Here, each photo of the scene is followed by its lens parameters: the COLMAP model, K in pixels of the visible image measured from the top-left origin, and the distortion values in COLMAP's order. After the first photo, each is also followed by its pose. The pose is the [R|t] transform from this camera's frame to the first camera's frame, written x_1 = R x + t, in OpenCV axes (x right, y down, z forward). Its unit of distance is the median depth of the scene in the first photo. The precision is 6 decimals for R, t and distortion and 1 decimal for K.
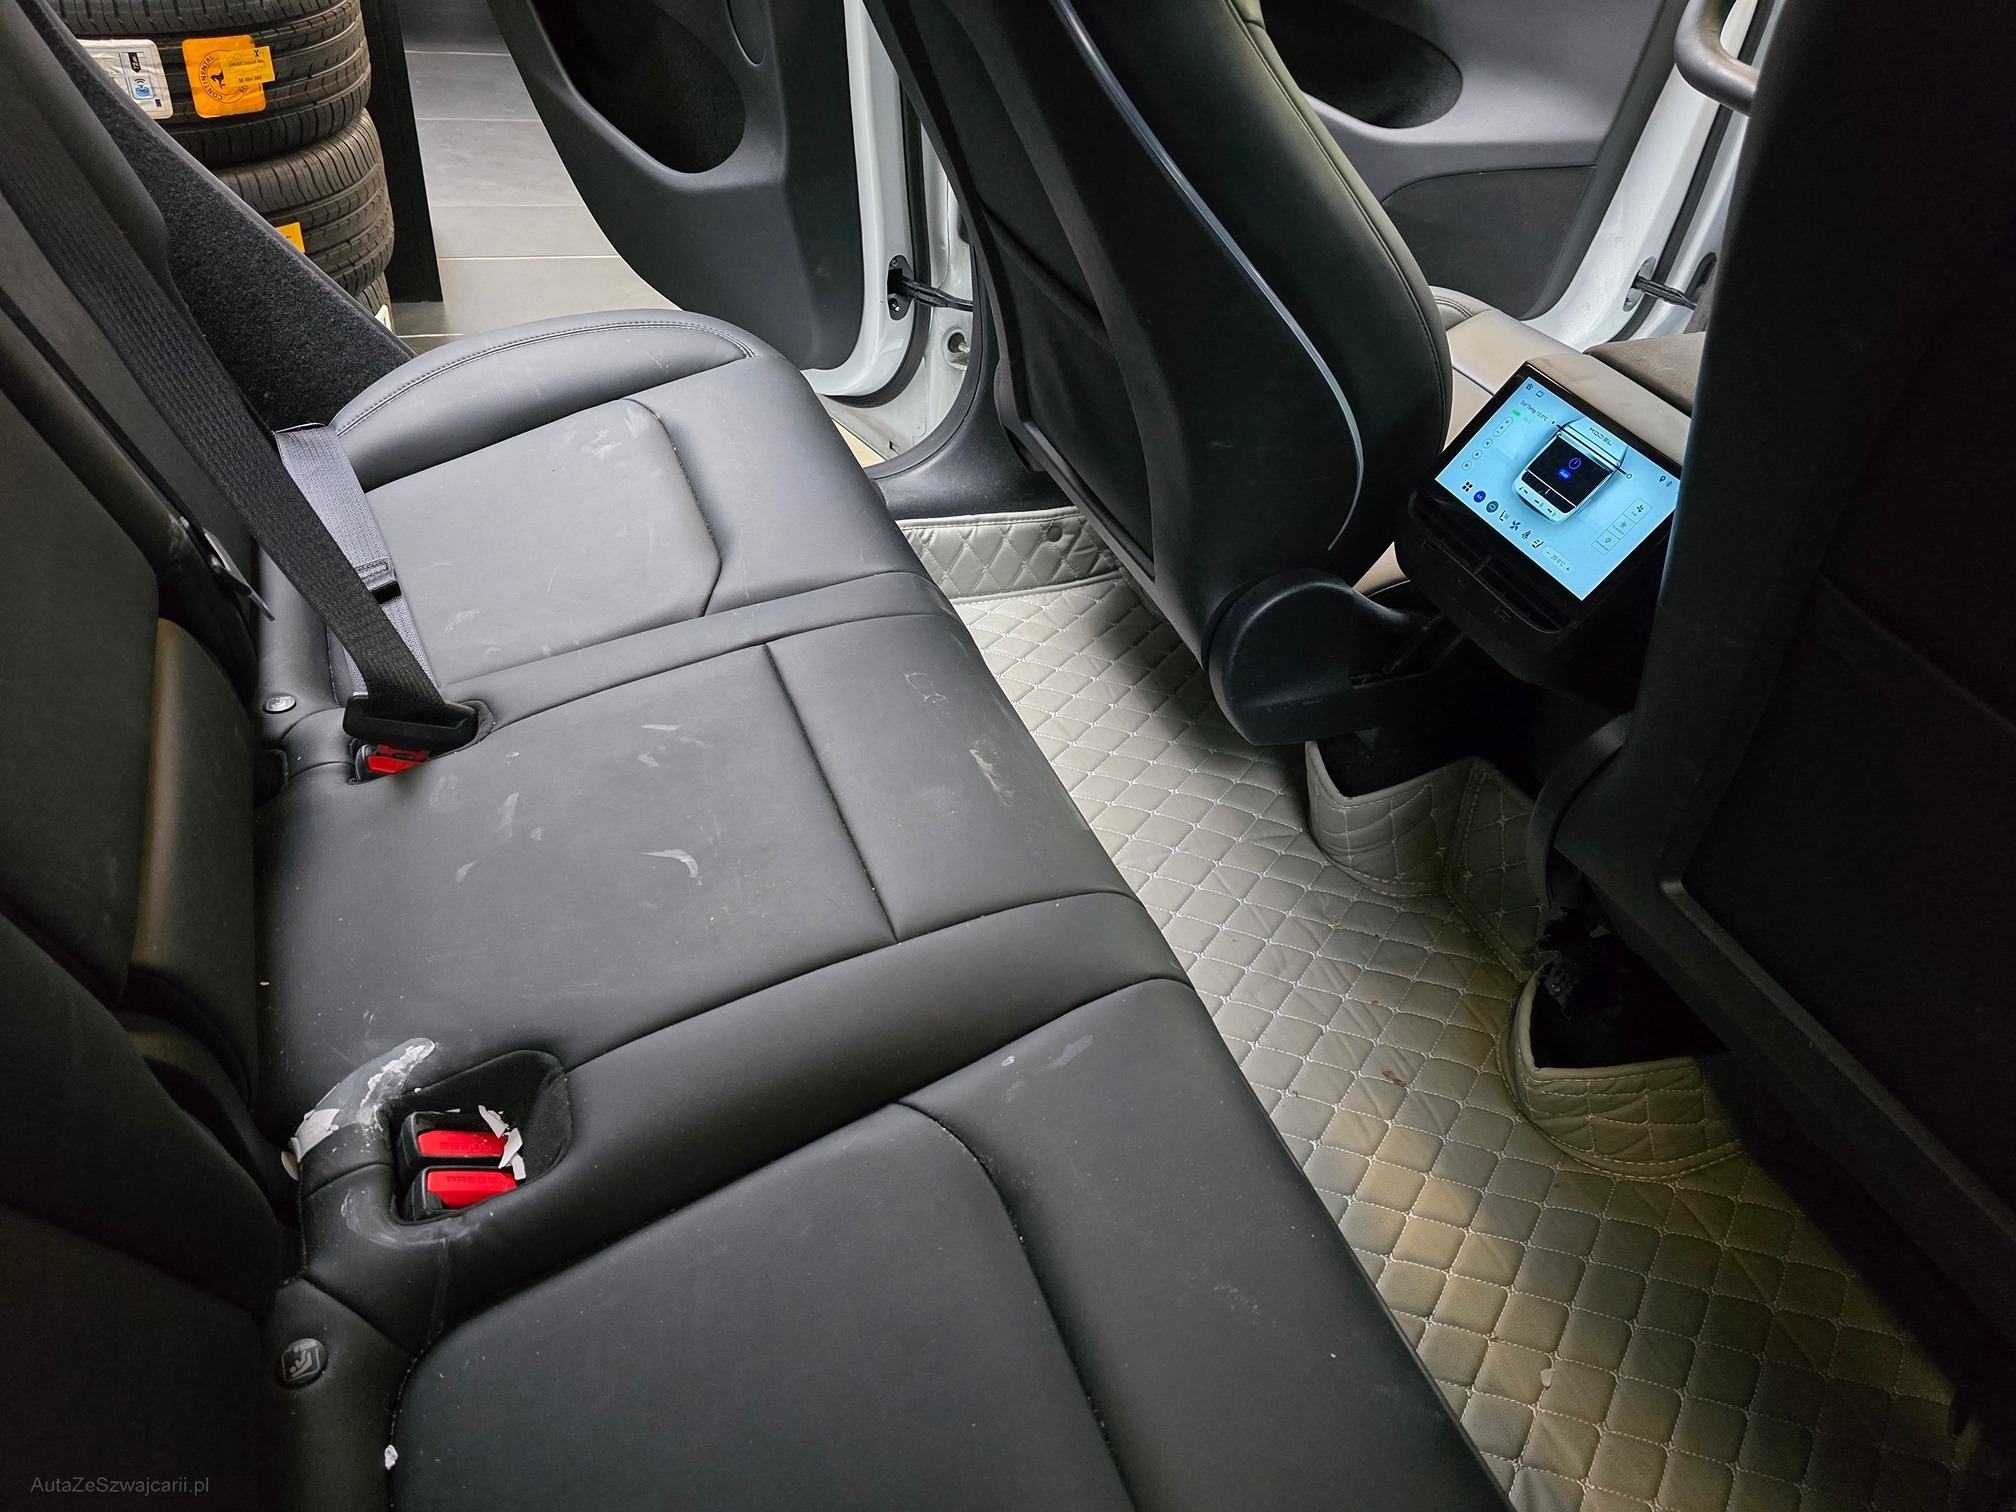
lens RADIAL K [[1384.7, 0, 1008.0], [0, 1384.7, 756.0], [0, 0, 1]] dist [0.053827, -0.043059]
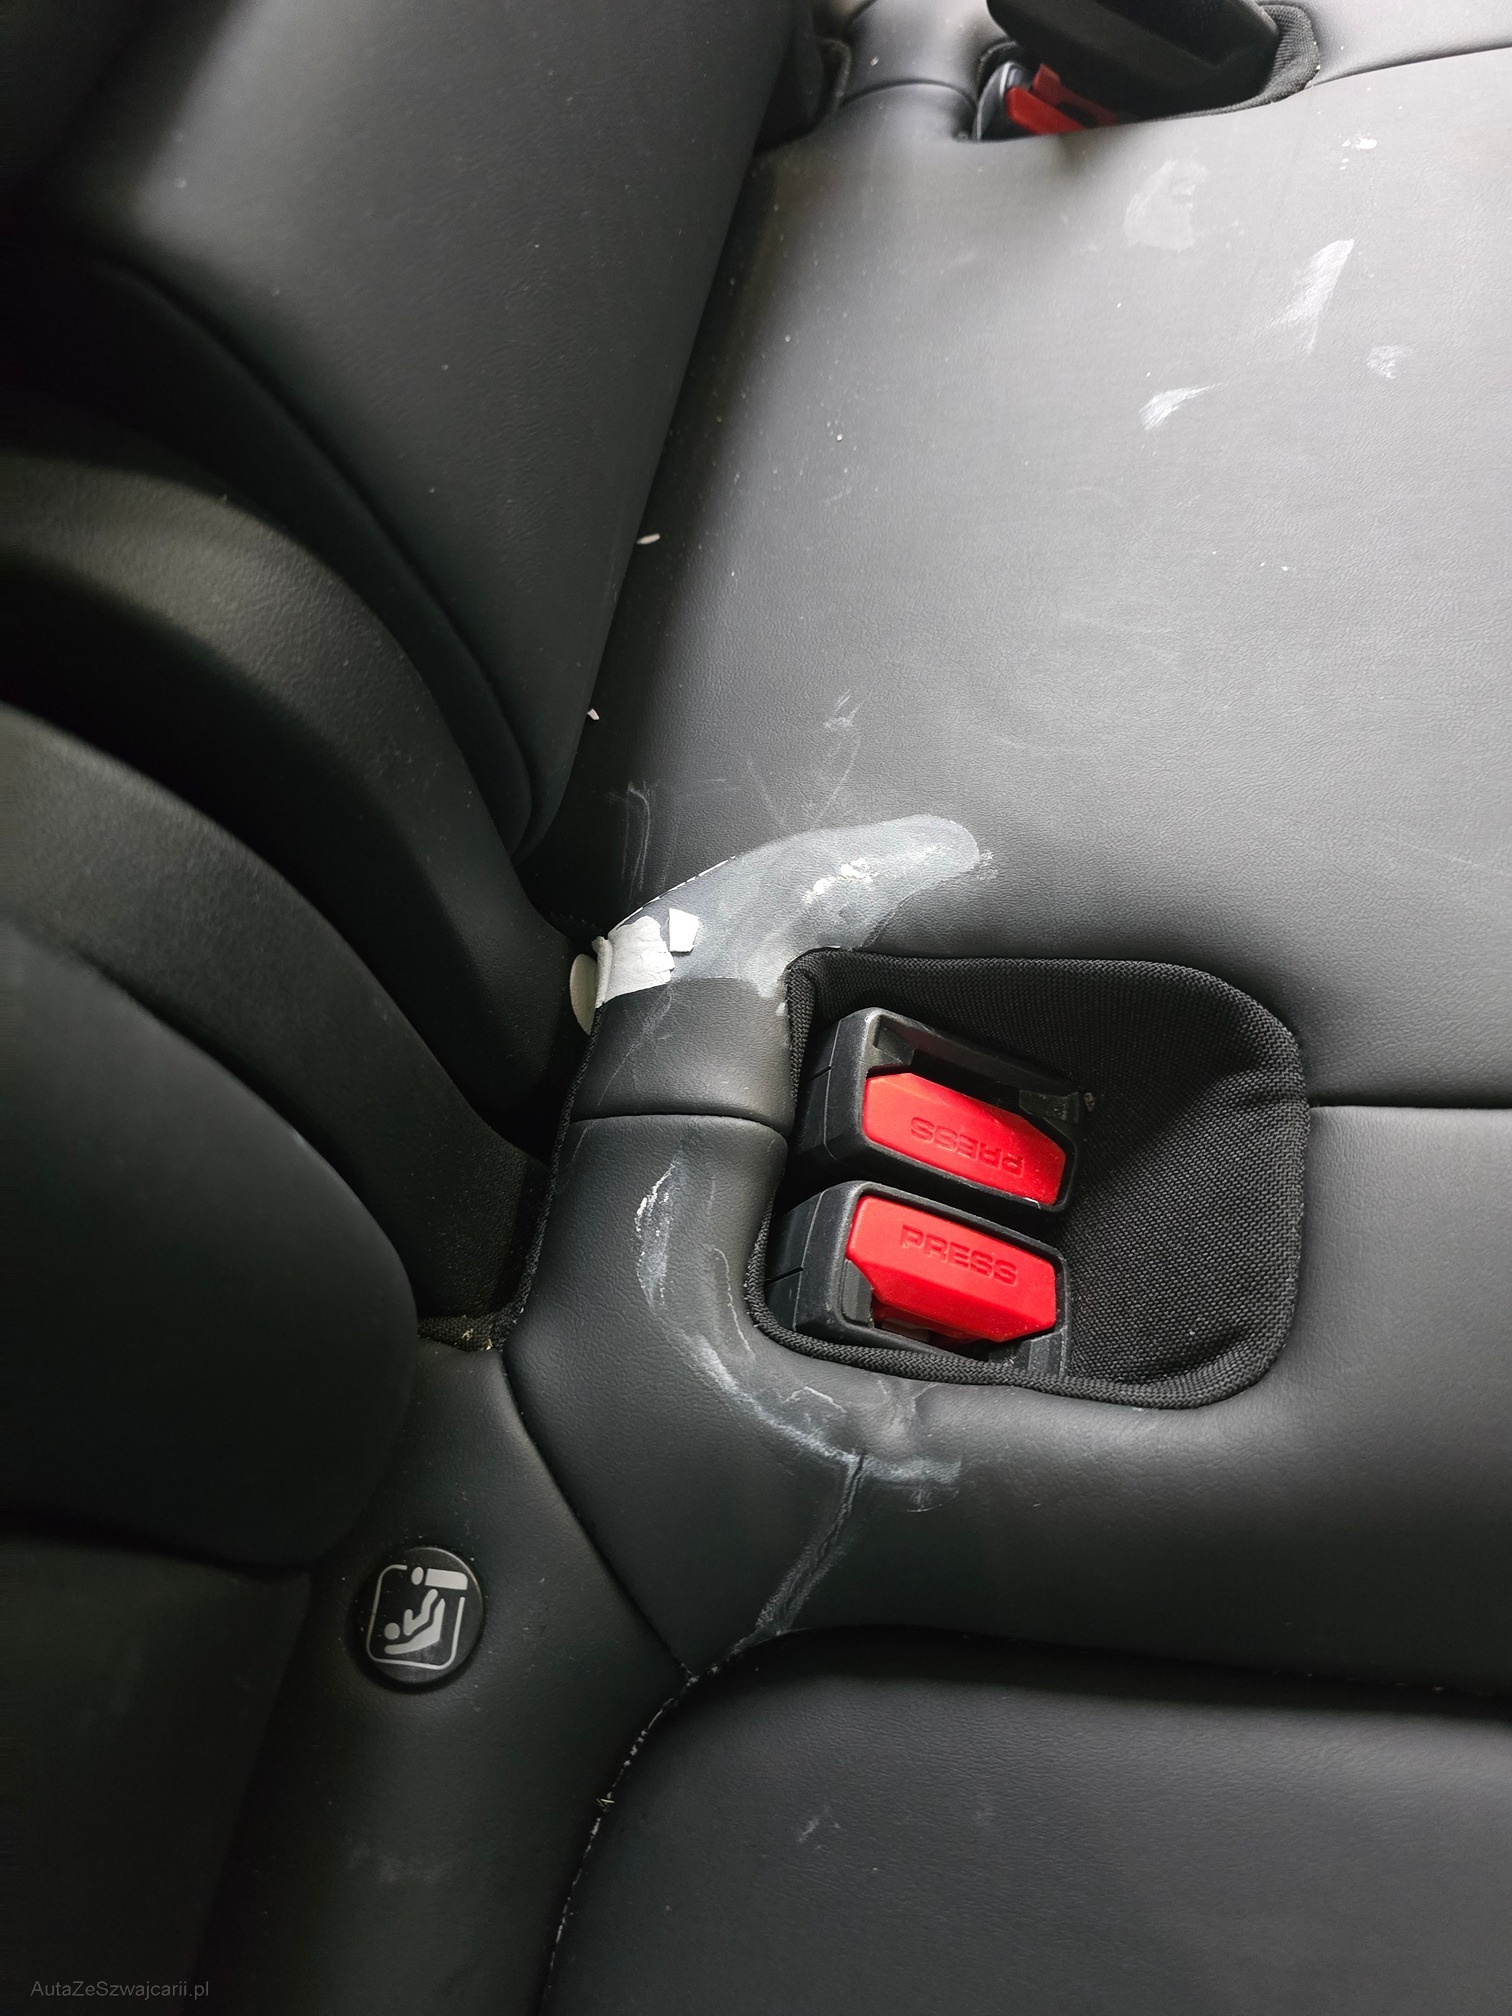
lens RADIAL K [[1384.7, 0, 756.0], [0, 1384.7, 1008.0], [0, 0, 1]] dist [0.053827, -0.043059]
pose [[0.834764, 0.440213, -0.330730, -0.332275], [-0.284075, 0.858875, 0.426186, 0.108079], [0.471668, -0.261813, 0.842011, 0.680177]]
